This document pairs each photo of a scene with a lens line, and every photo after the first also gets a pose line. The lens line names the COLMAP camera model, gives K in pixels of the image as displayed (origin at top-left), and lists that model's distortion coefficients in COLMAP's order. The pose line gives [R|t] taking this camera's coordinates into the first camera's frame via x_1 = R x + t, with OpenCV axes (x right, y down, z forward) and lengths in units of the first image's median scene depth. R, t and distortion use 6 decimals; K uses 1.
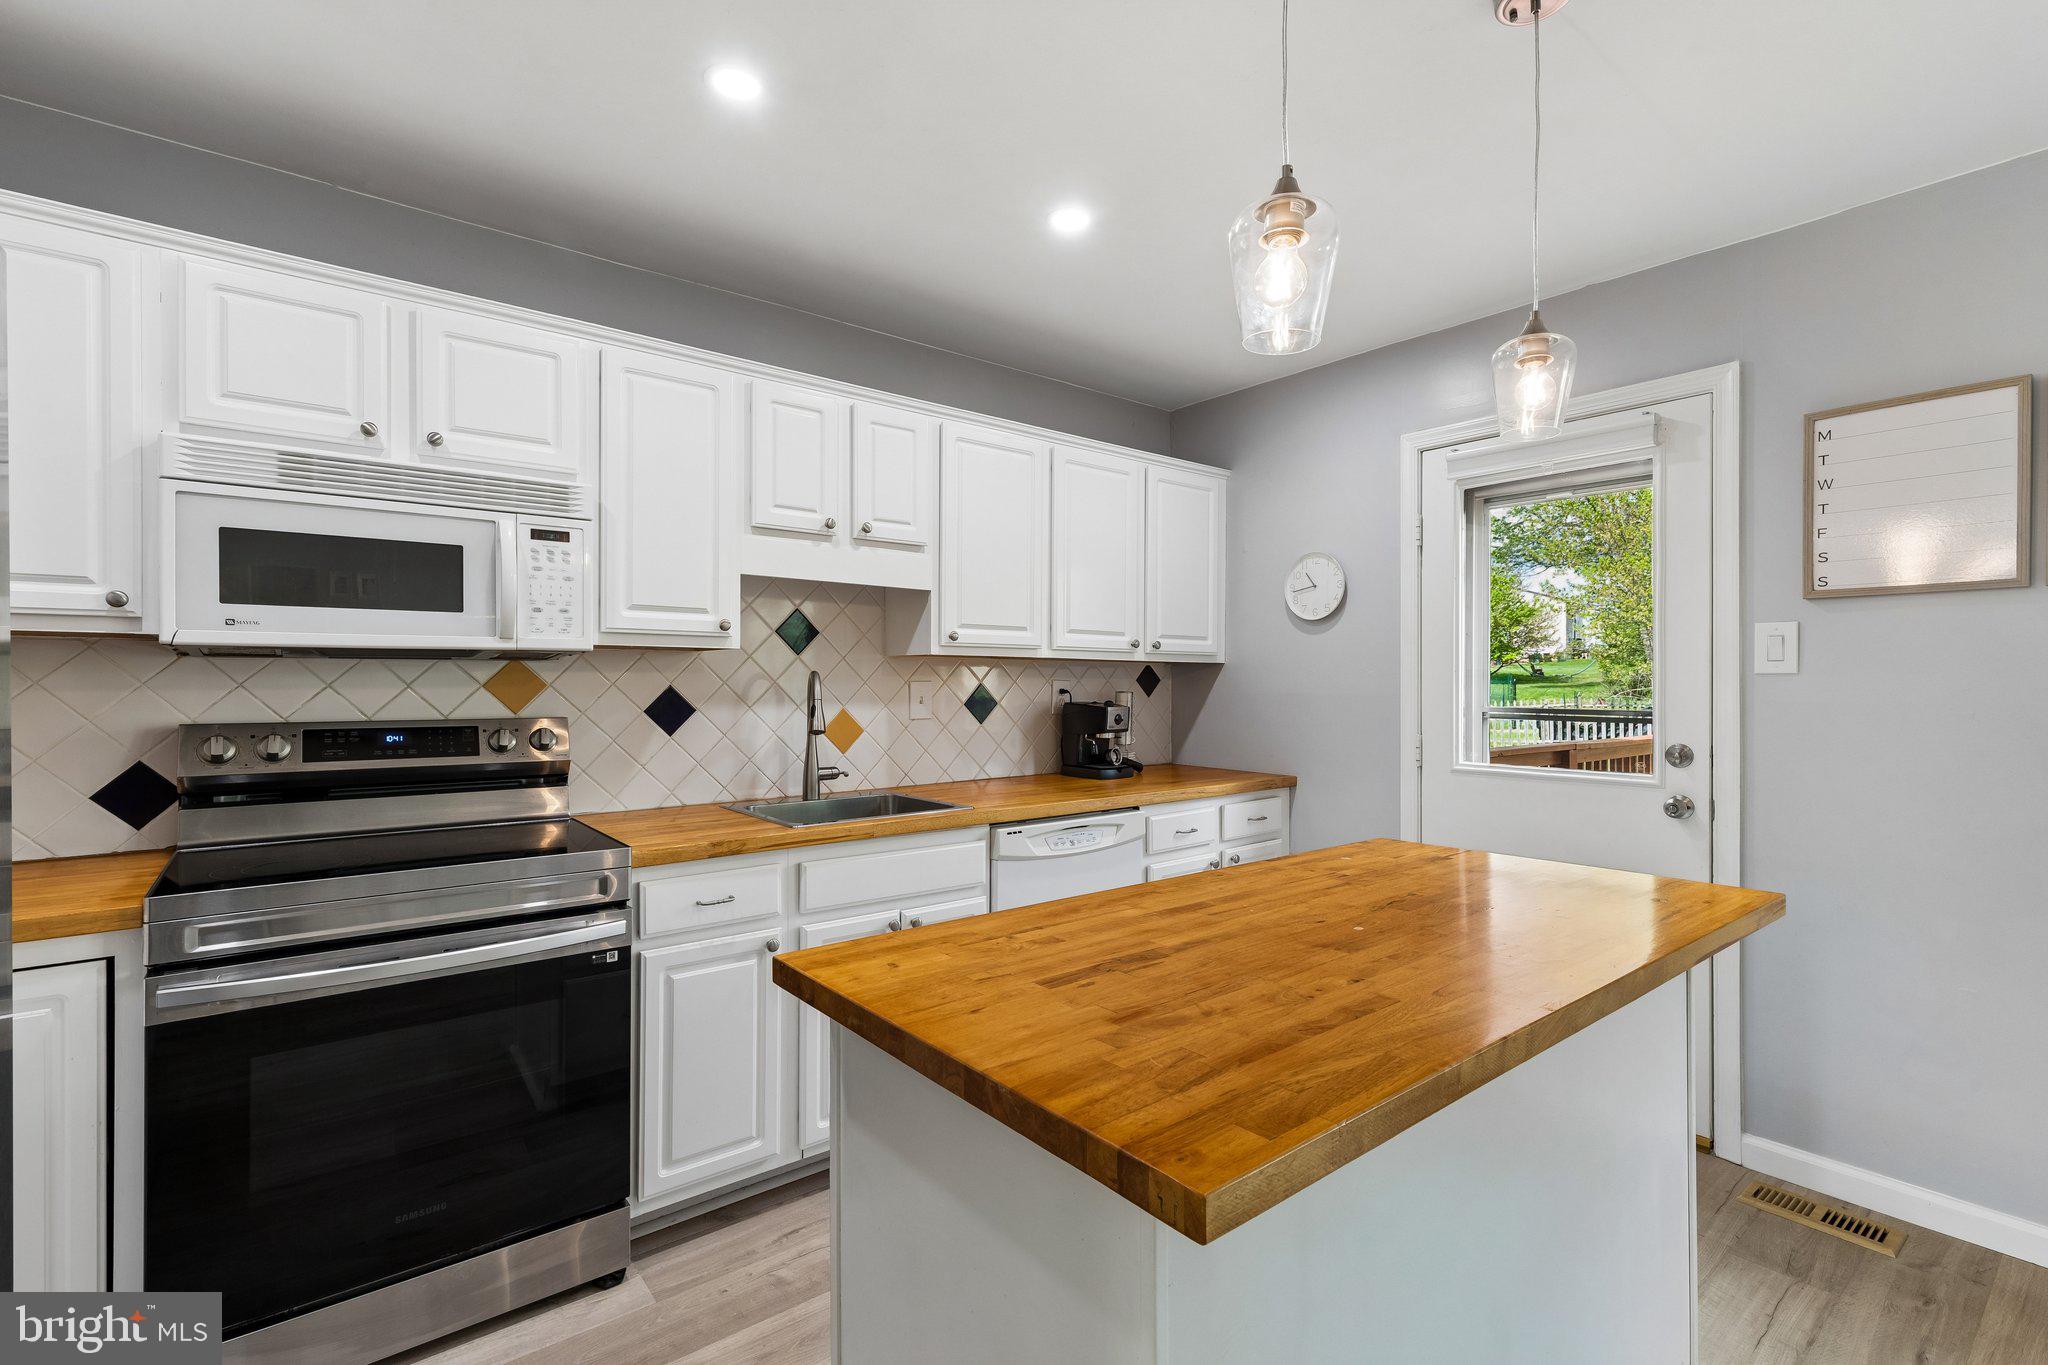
lens RADIAL K [[934.9, 0, 1016.6], [0, 934.9, 678.3], [0, 0, 1]] dist [0.014509, -0.003696]
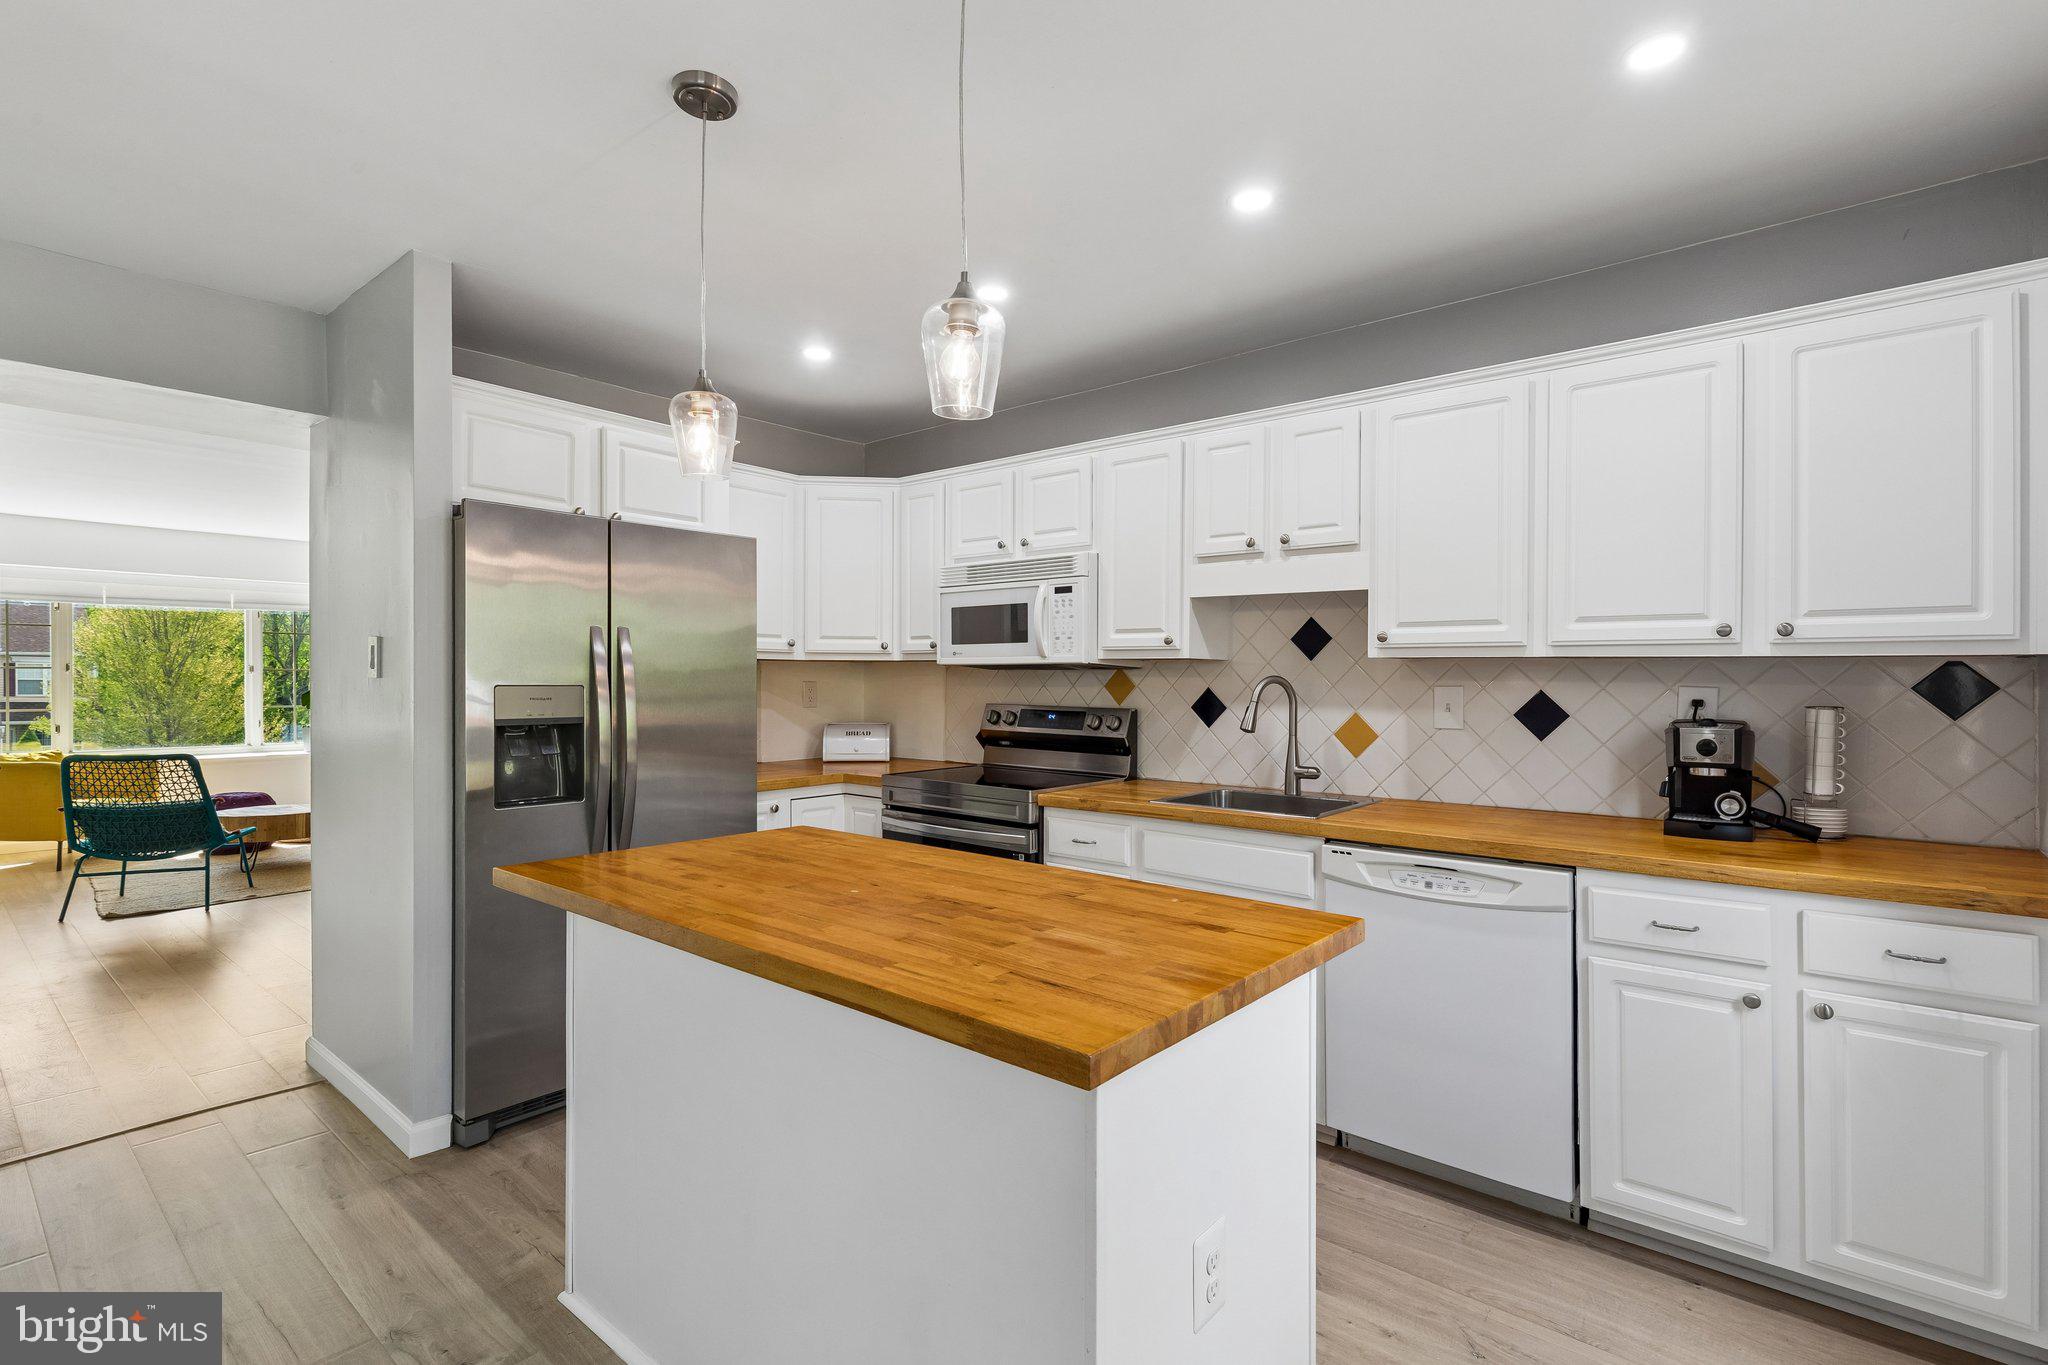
lens RADIAL K [[934.9, 0, 1051.7], [0, 934.9, 671.6], [0, 0, 1]] dist [0.014509, -0.003696]
pose [[0.212469, -0.006846, -0.977144, 0.981389], [-0.002013, 0.999970, -0.007443, -0.004733], [0.977166, 0.003548, 0.212449, 0.631718]]
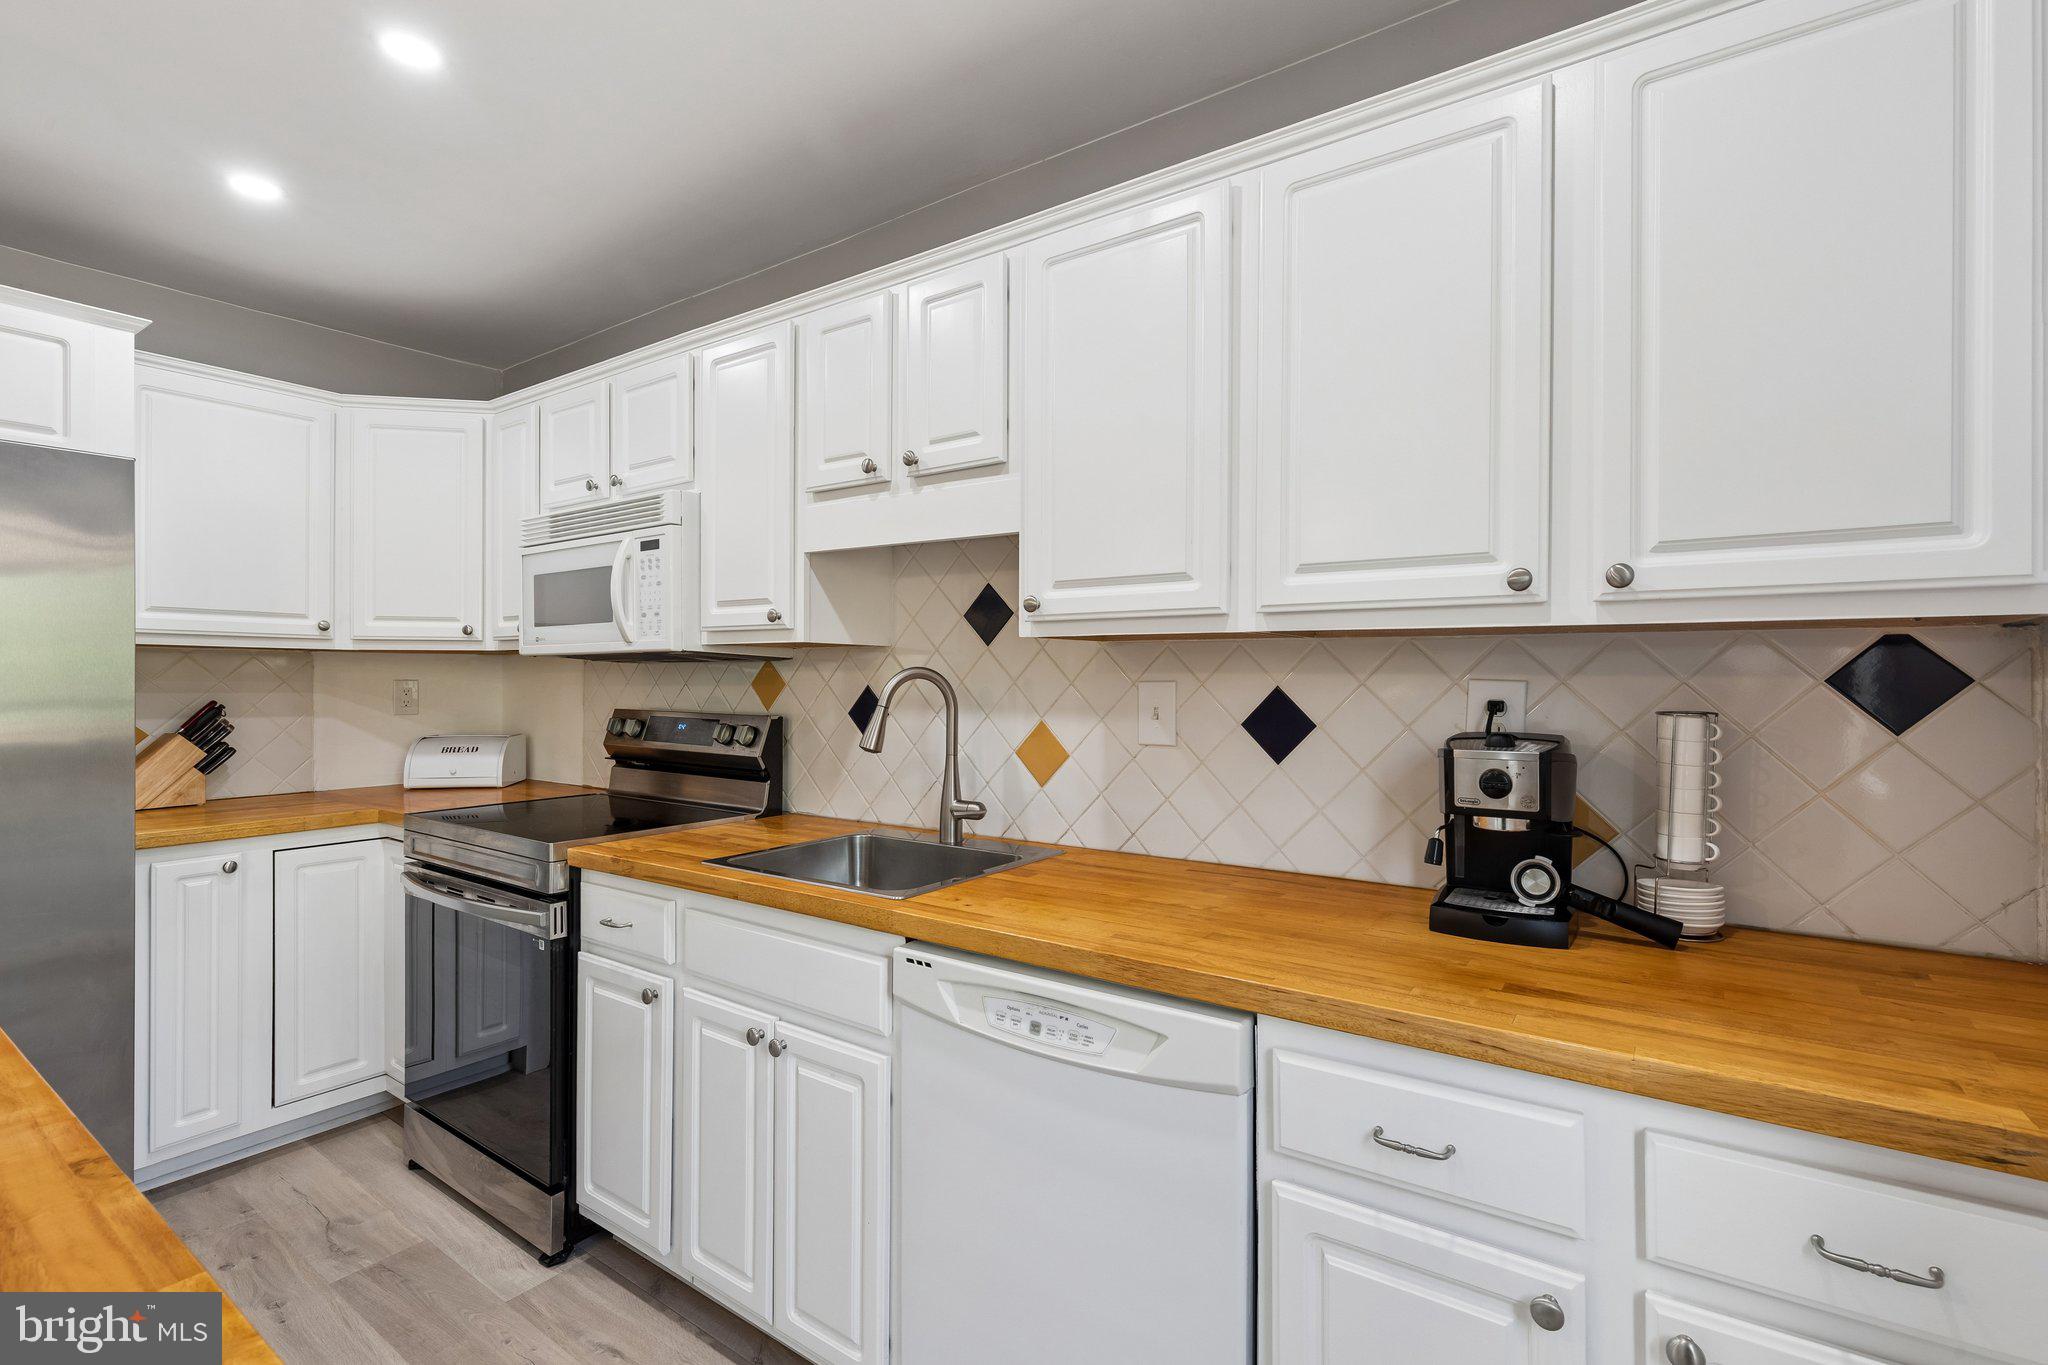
lens RADIAL K [[934.9, 0, 1021.8], [0, 934.9, 673.9], [0, 0, 1]] dist [0.014509, -0.003696]
pose [[0.278584, -0.004708, -0.960400, 0.633019], [0.001921, 0.999989, -0.004345, 0.001081], [0.960410, -0.000634, 0.278590, 1.074767]]
